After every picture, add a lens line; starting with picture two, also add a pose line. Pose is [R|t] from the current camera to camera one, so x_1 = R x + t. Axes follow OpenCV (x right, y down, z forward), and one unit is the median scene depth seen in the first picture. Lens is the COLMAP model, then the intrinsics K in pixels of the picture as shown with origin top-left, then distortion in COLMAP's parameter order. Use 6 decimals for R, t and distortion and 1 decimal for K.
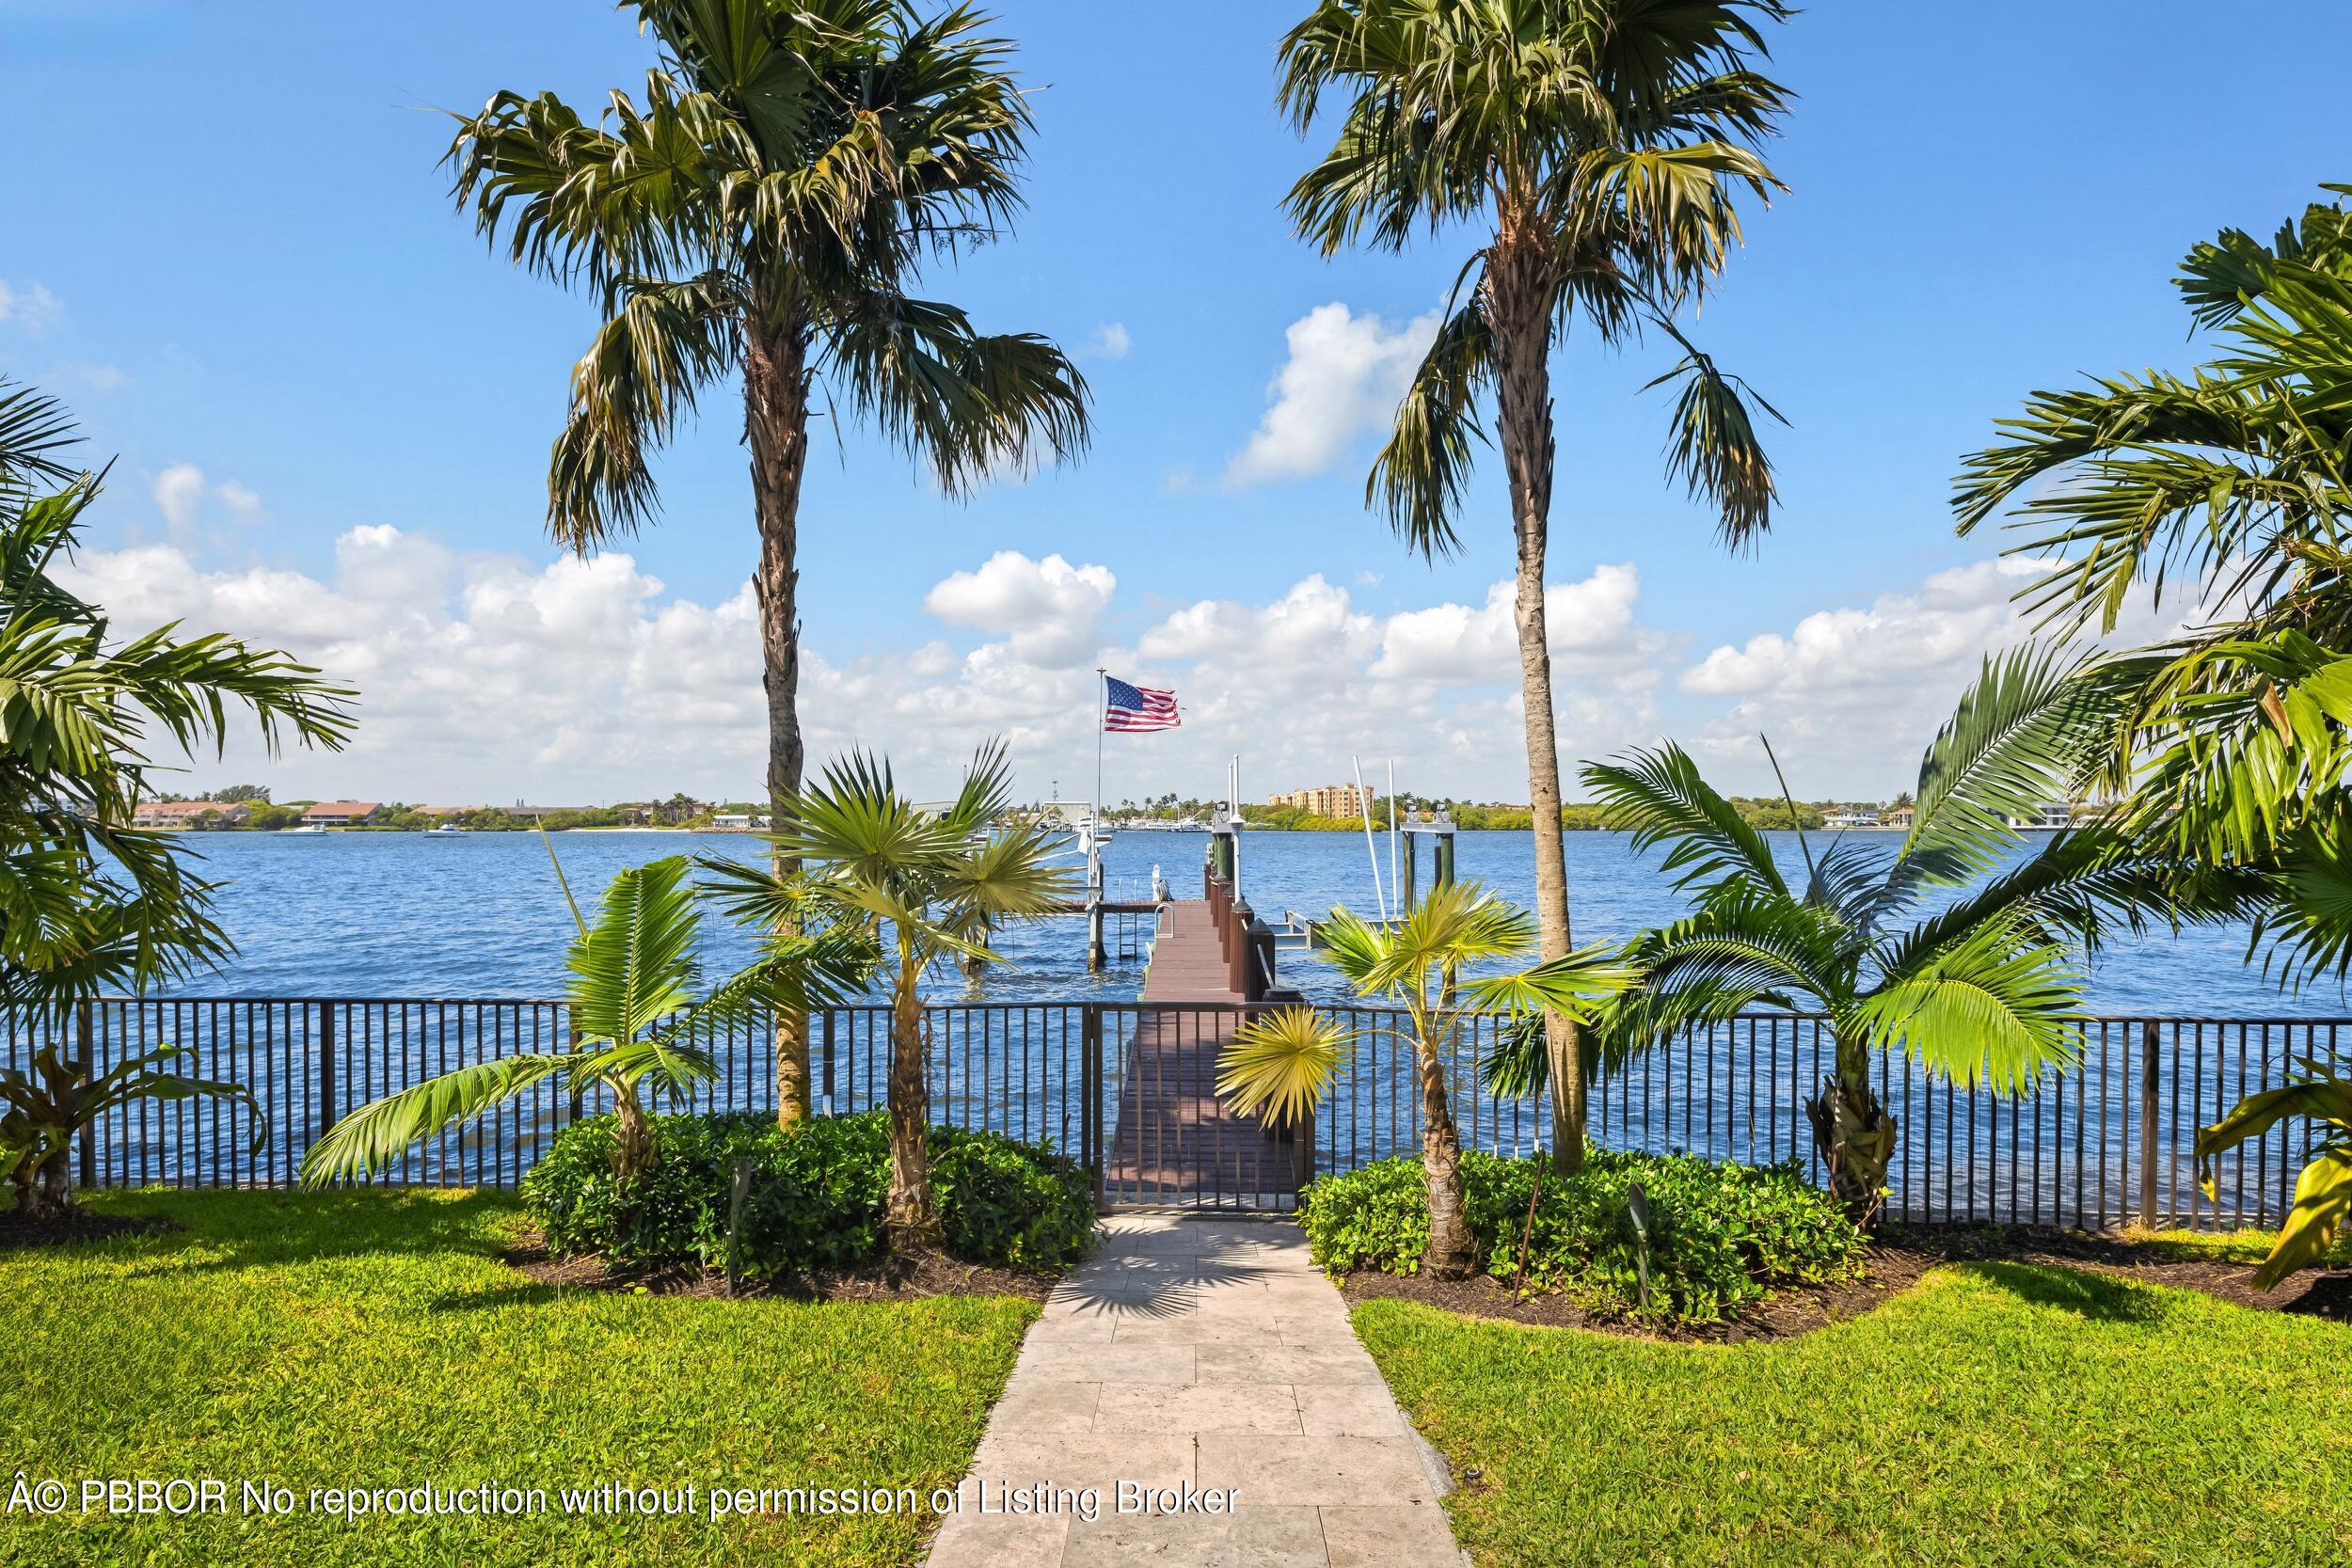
lens RADIAL K [[1145.5, 0, 1170.0], [0, 1145.5, 821.1], [0, 0, 1]] dist [-0.001404, 0.000295]
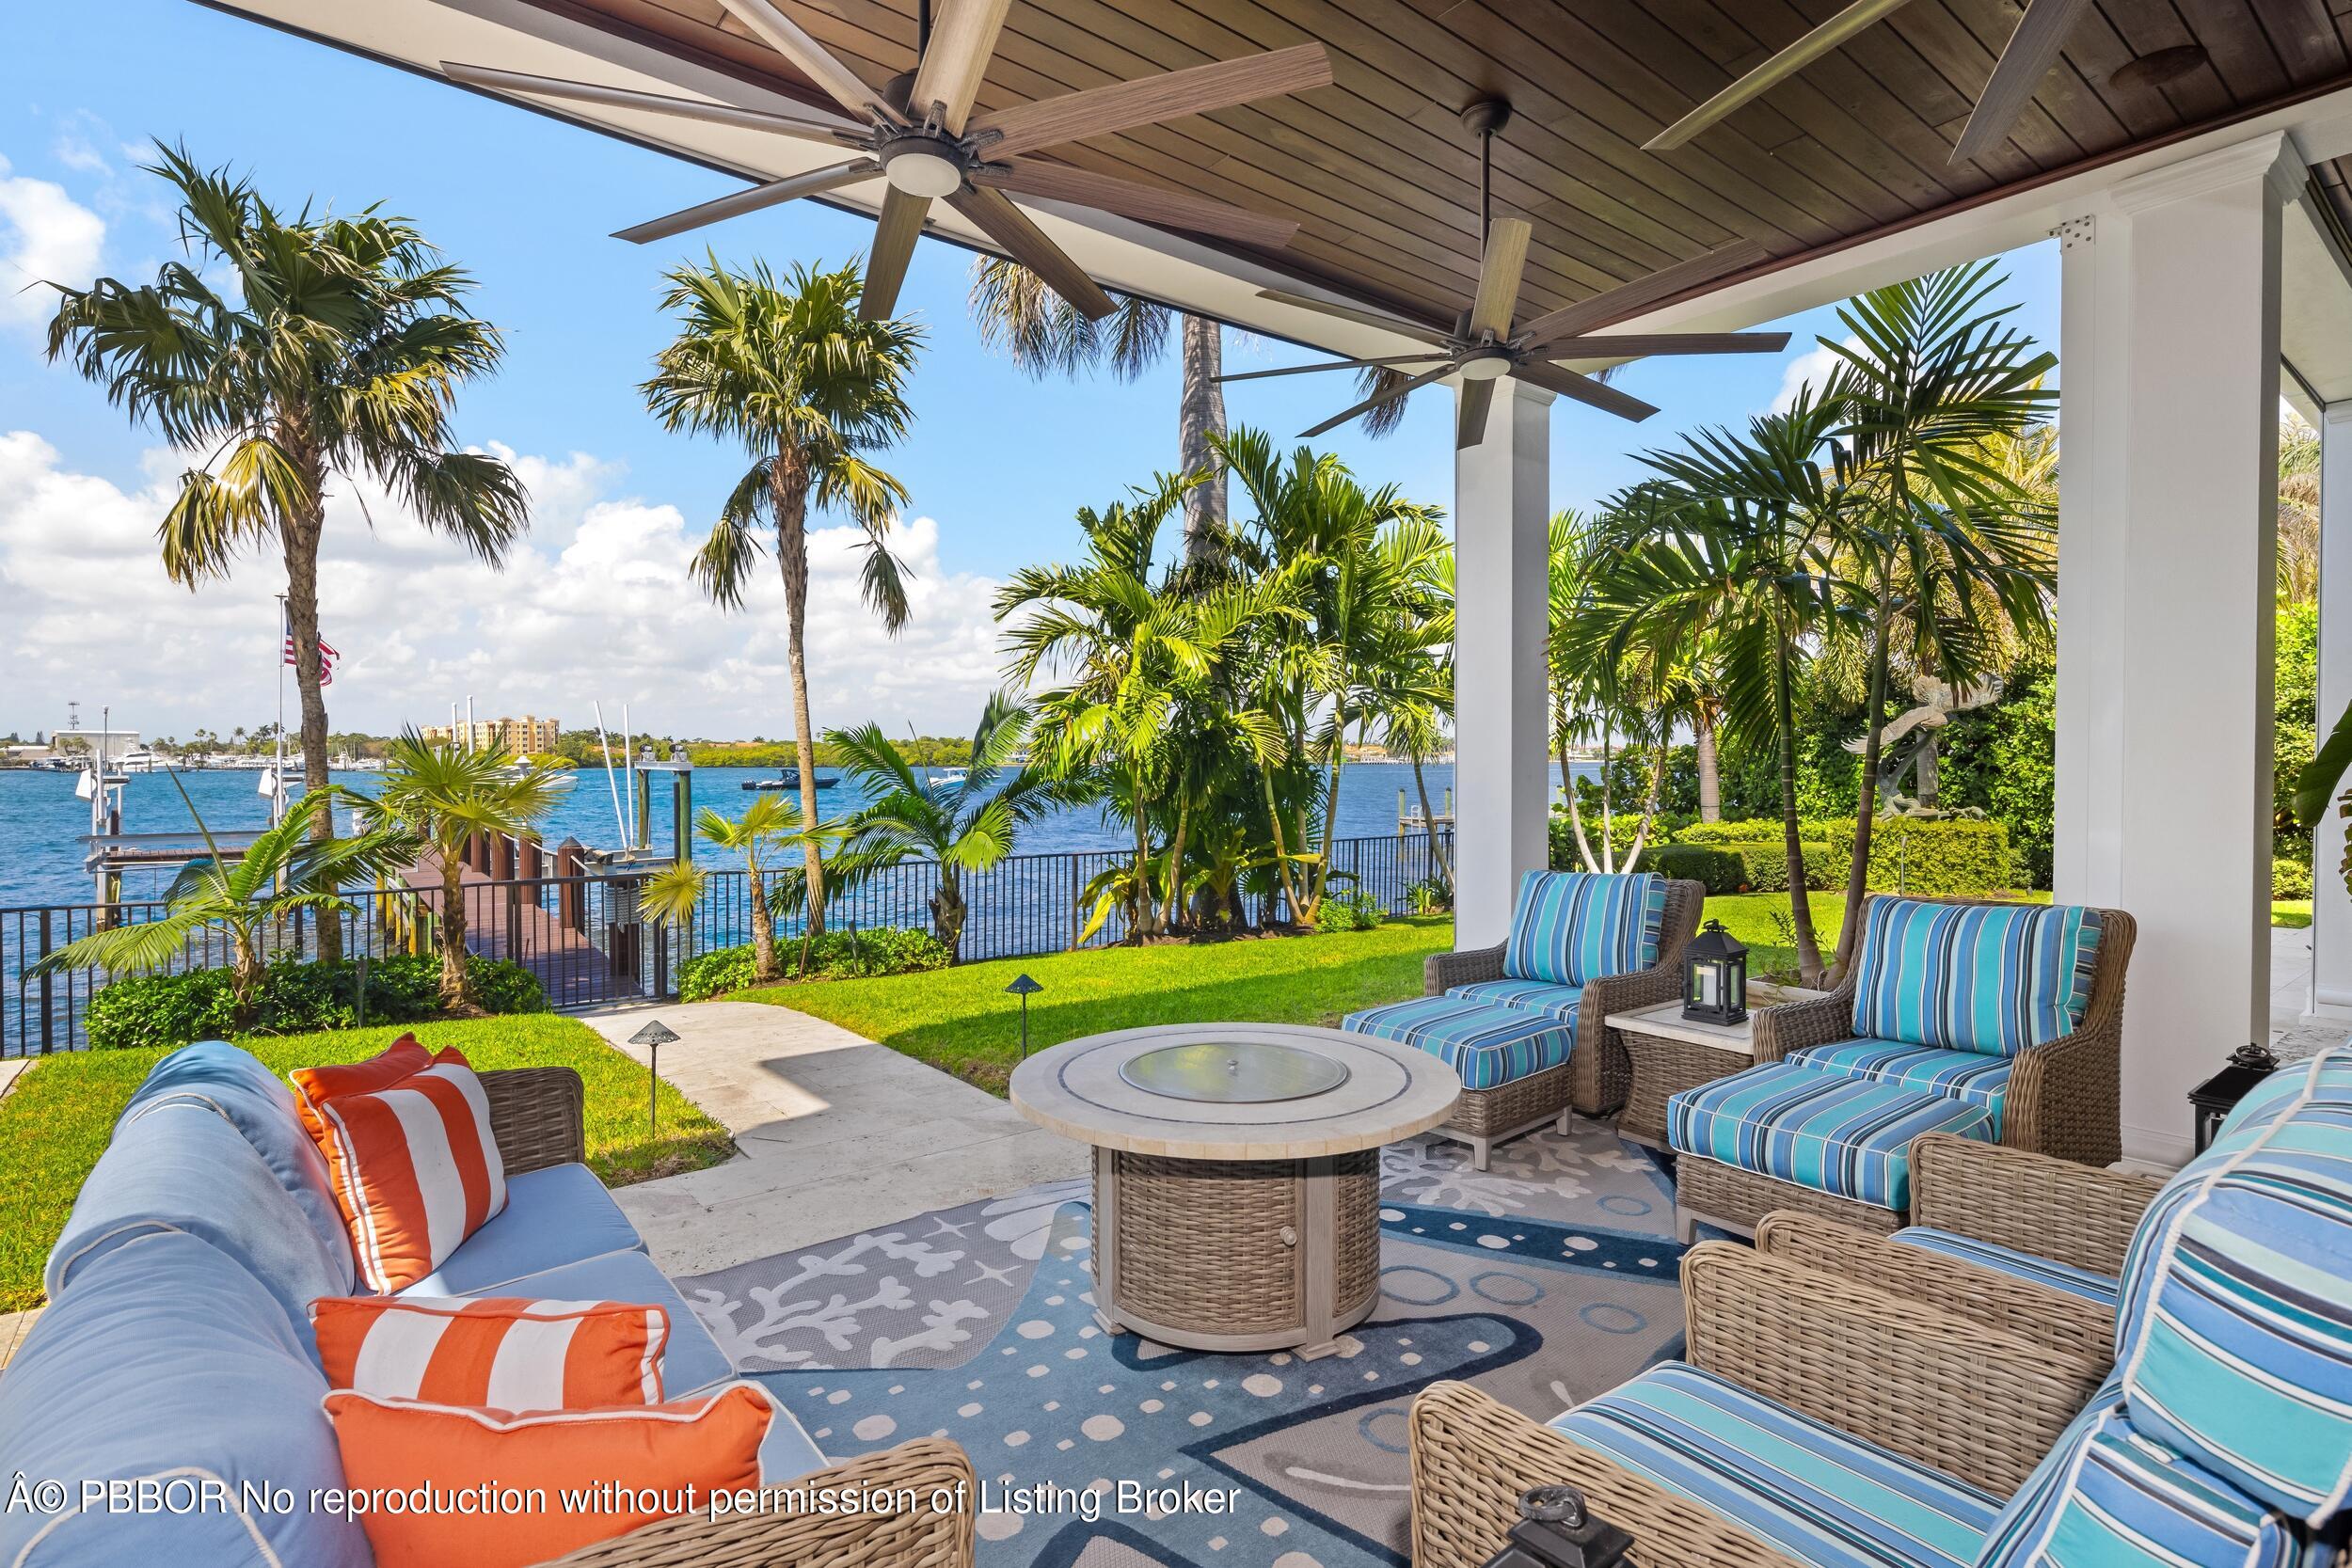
lens RADIAL K [[1145.5, 0, 1163.0], [0, 1145.5, 782.3], [0, 0, 1]] dist [-0.001404, 0.000295]
pose [[0.788619, -0.012292, 0.614759, -0.084401], [-0.000936, 0.999775, 0.021191, -0.002424], [-0.614882, -0.017286, 0.788430, -0.197261]]
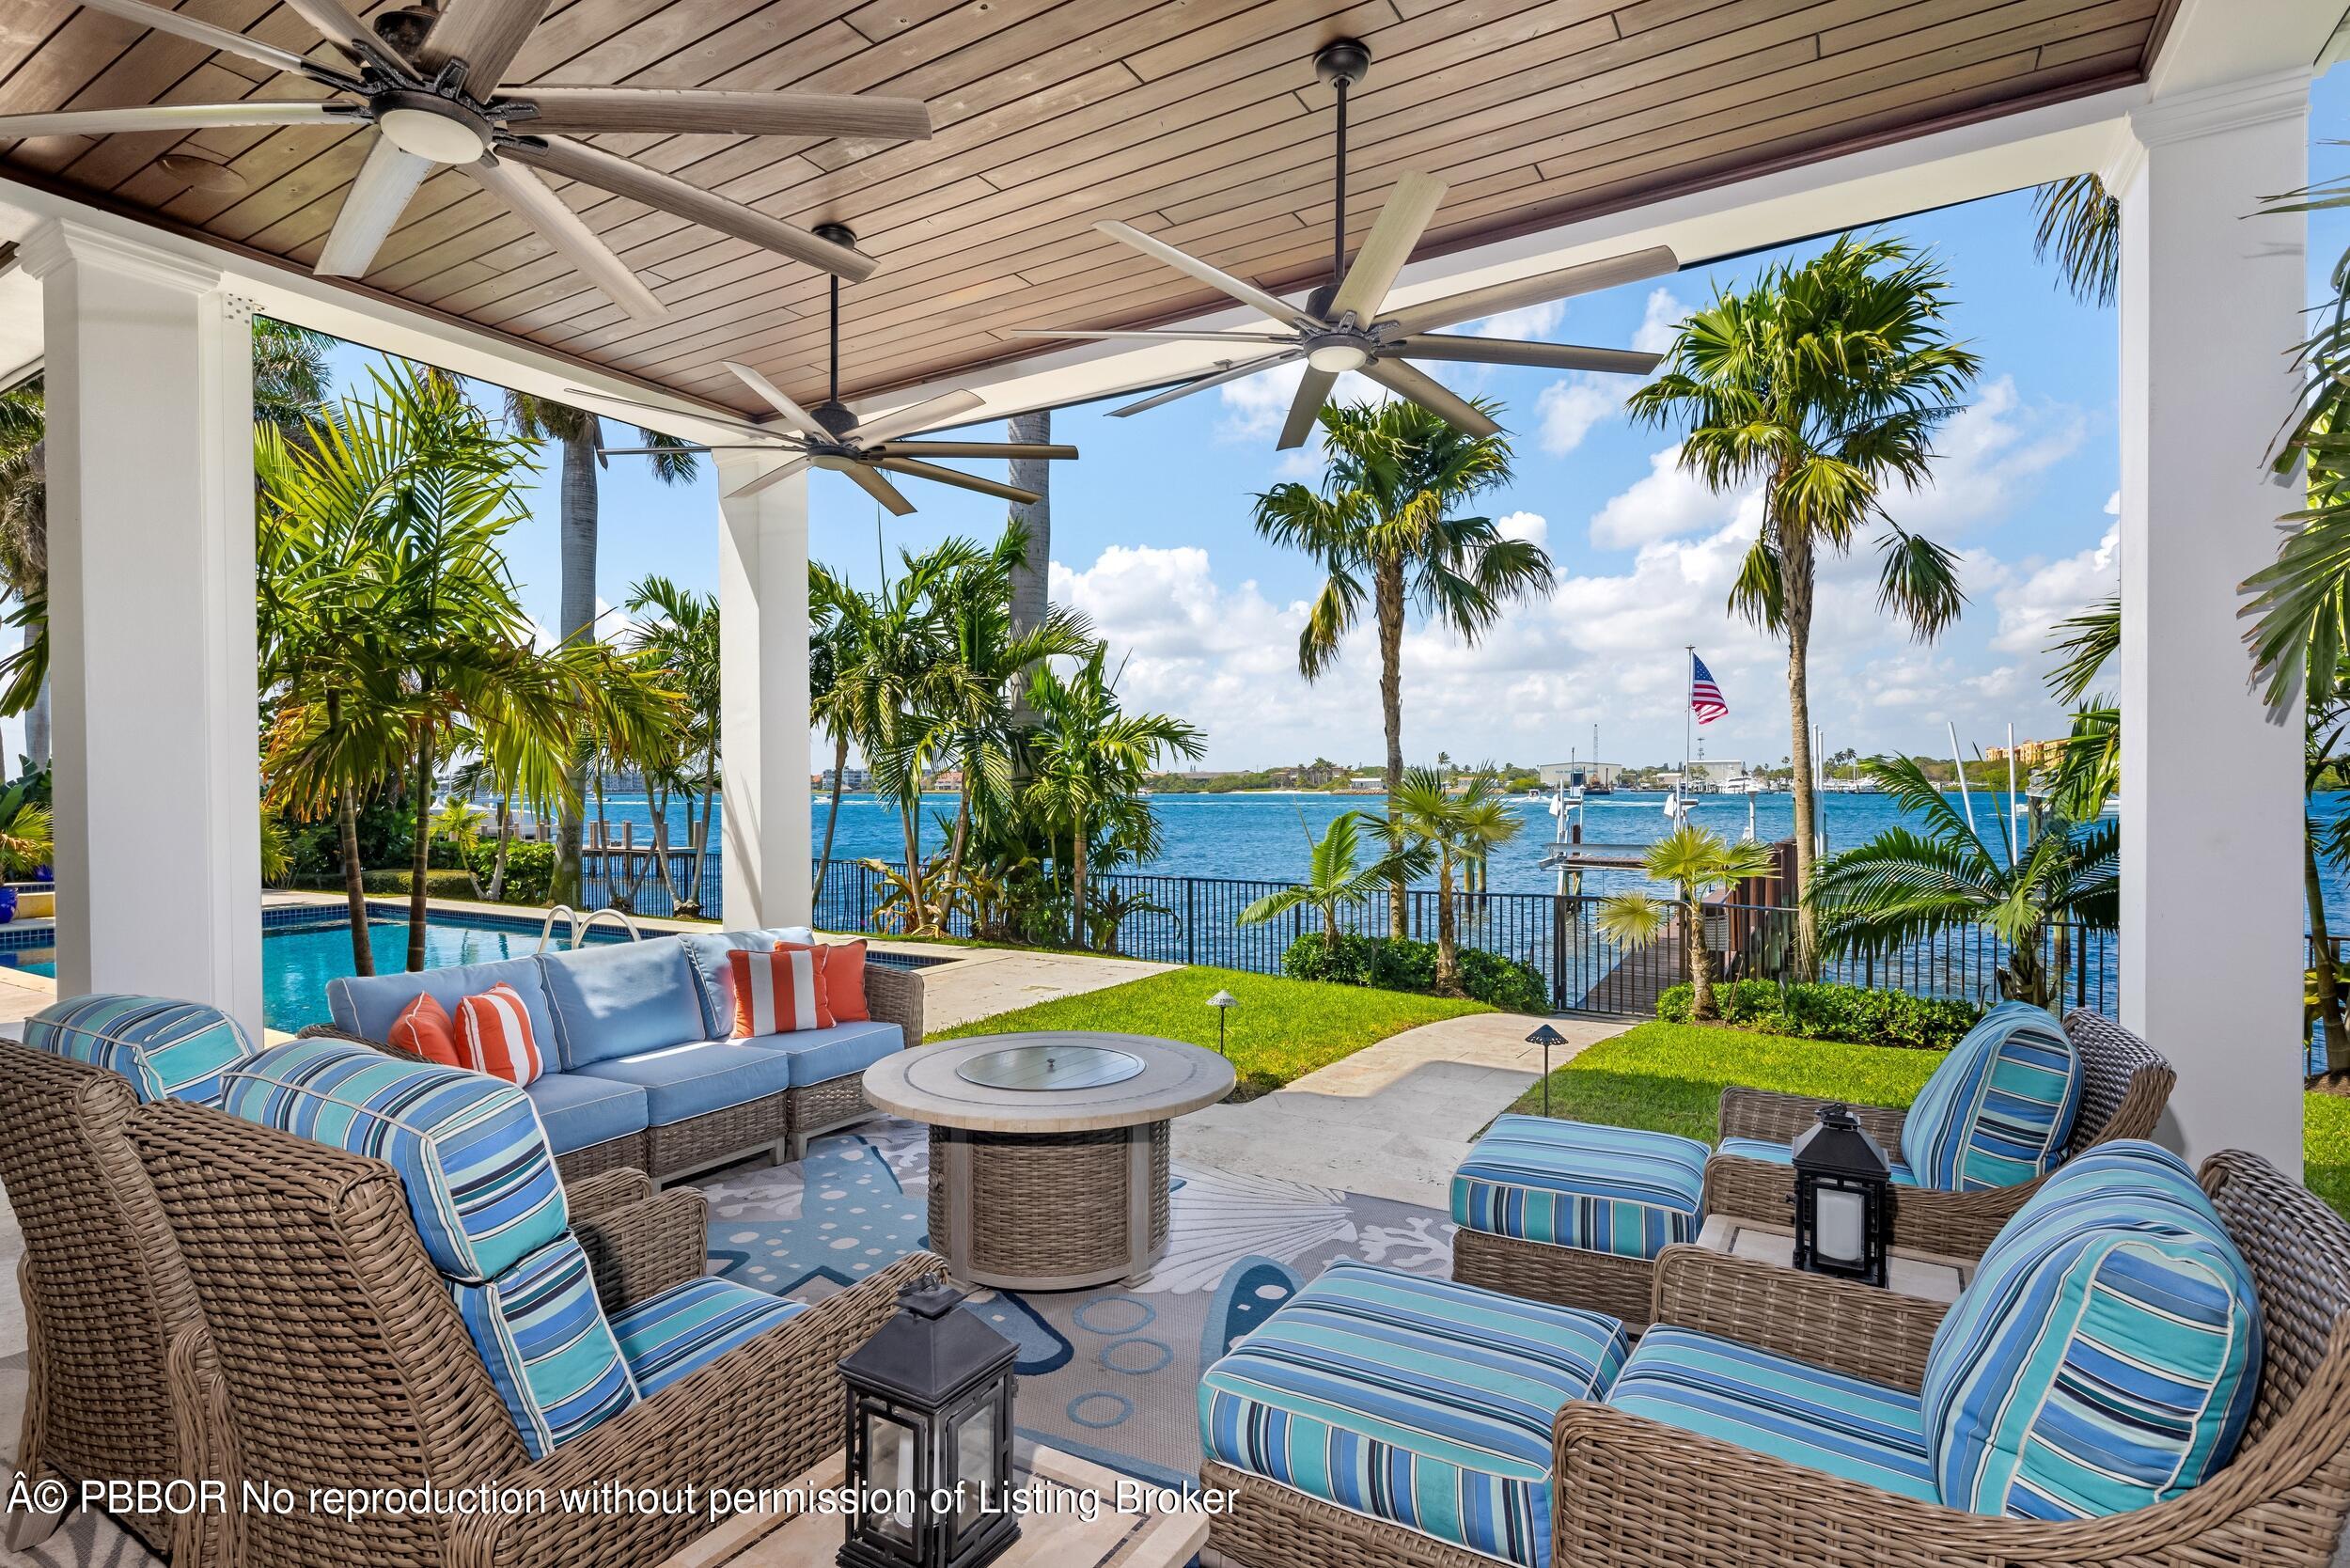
lens RADIAL K [[1144.6, 0, 1169.7], [0, 1144.6, 792.8], [0, 0, 1]] dist [-0.001404, 0.000295]
pose [[0.860076, -0.000118, -0.510166, 0.083900], [0.004707, 0.999959, 0.007704, -0.005325], [0.510144, -0.009028, 0.860042, -0.224731]]
